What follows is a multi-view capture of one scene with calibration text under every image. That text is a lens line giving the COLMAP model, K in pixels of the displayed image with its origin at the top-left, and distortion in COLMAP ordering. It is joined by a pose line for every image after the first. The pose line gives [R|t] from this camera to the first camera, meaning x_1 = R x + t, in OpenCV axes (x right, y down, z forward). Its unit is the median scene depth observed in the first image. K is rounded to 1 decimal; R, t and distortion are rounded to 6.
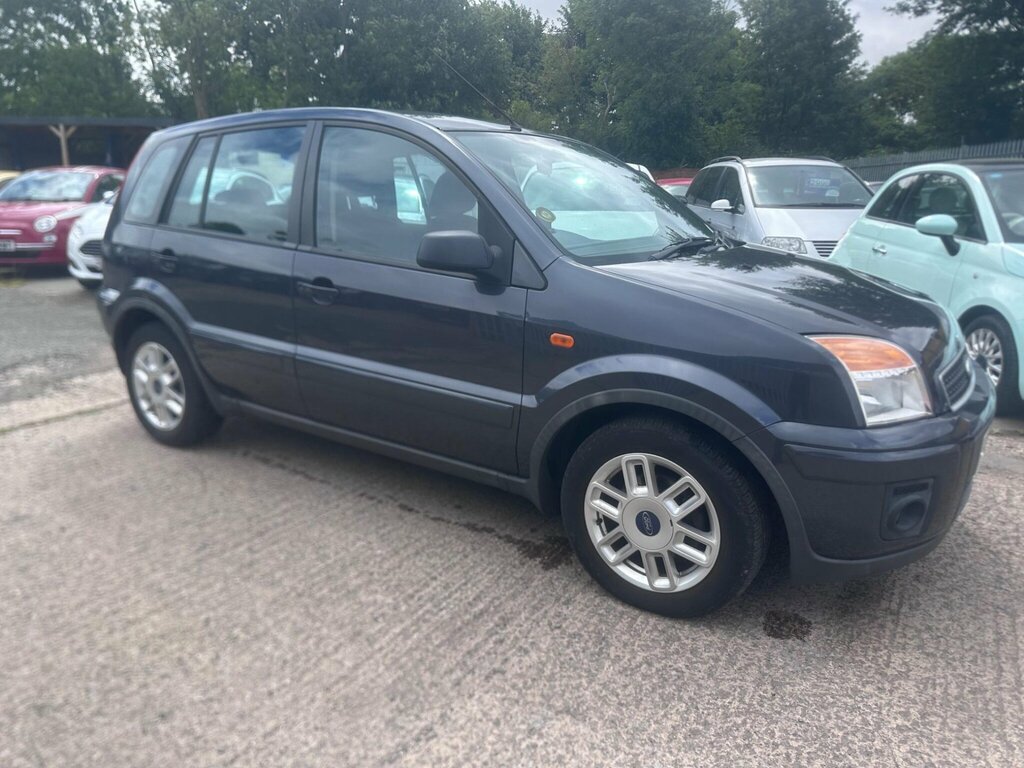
lens RADIAL K [[717.9, 0, 514.4], [0, 717.9, 375.2], [0, 0, 1]] dist [0.052851, -0.064229]
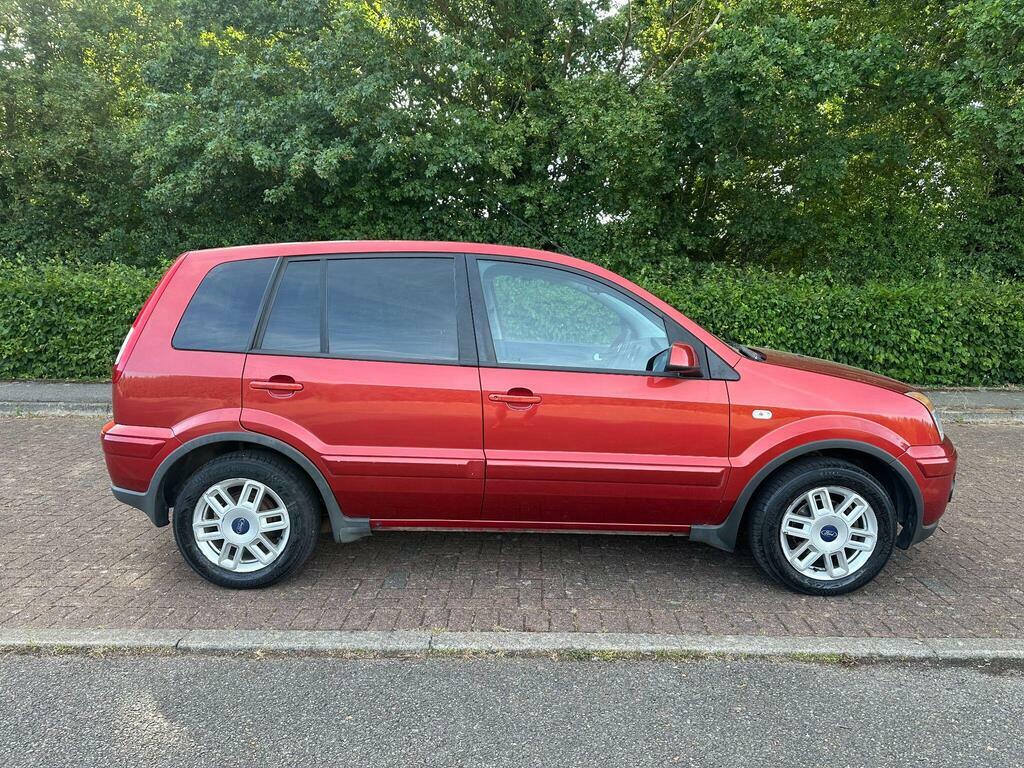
lens RADIAL K [[717.9, 0, 514.5], [0, 717.9, 383.9], [0, 0, 1]] dist [0.052851, -0.064229]
pose [[0.833756, -0.079799, 0.546336, -1.059679], [0.139319, 0.987888, -0.068321, -0.078225], [-0.534267, 0.133078, 0.834775, 0.064569]]
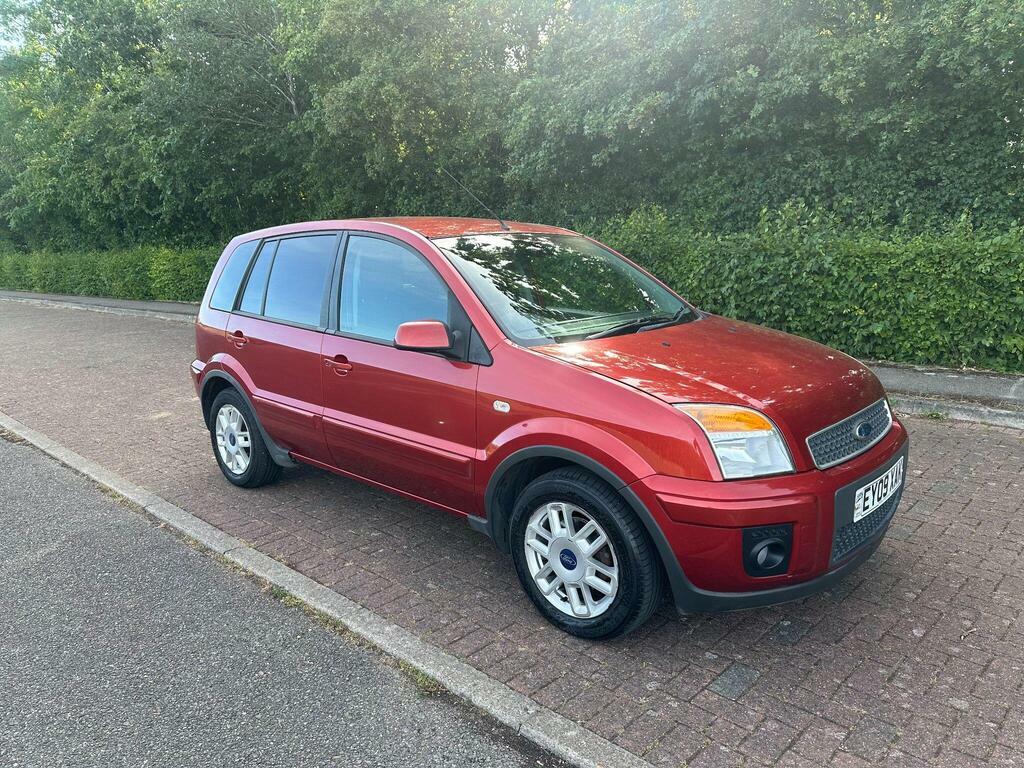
lens RADIAL K [[717.9, 0, 508.5], [0, 717.9, 376.7], [0, 0, 1]] dist [0.052851, -0.064229]
pose [[0.986274, -0.008107, -0.164915, 0.269595], [-0.002657, 0.997886, -0.064941, -0.020371], [0.165093, 0.064488, 0.984167, -0.211754]]
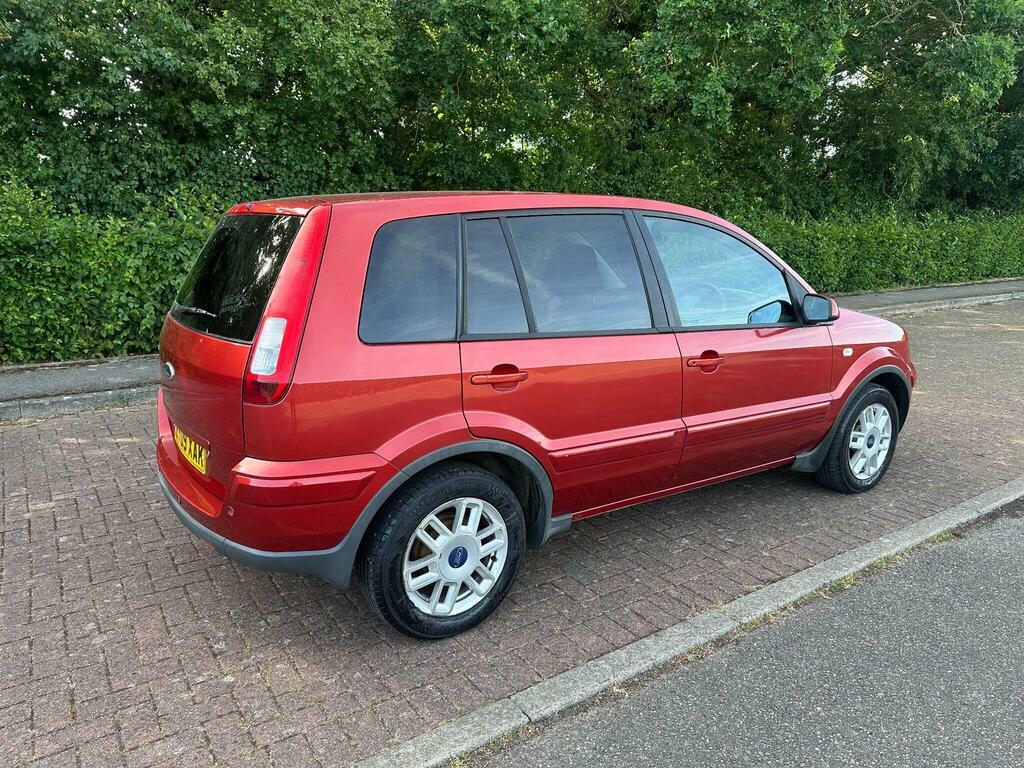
lens RADIAL K [[717.9, 0, 511.8], [0, 717.9, 382.7], [0, 0, 1]] dist [0.052851, -0.064229]
pose [[0.373196, -0.212453, 0.903100, -1.669108], [0.228700, 0.964454, 0.132379, -0.363764], [-0.899122, 0.157136, 0.408518, 0.979754]]
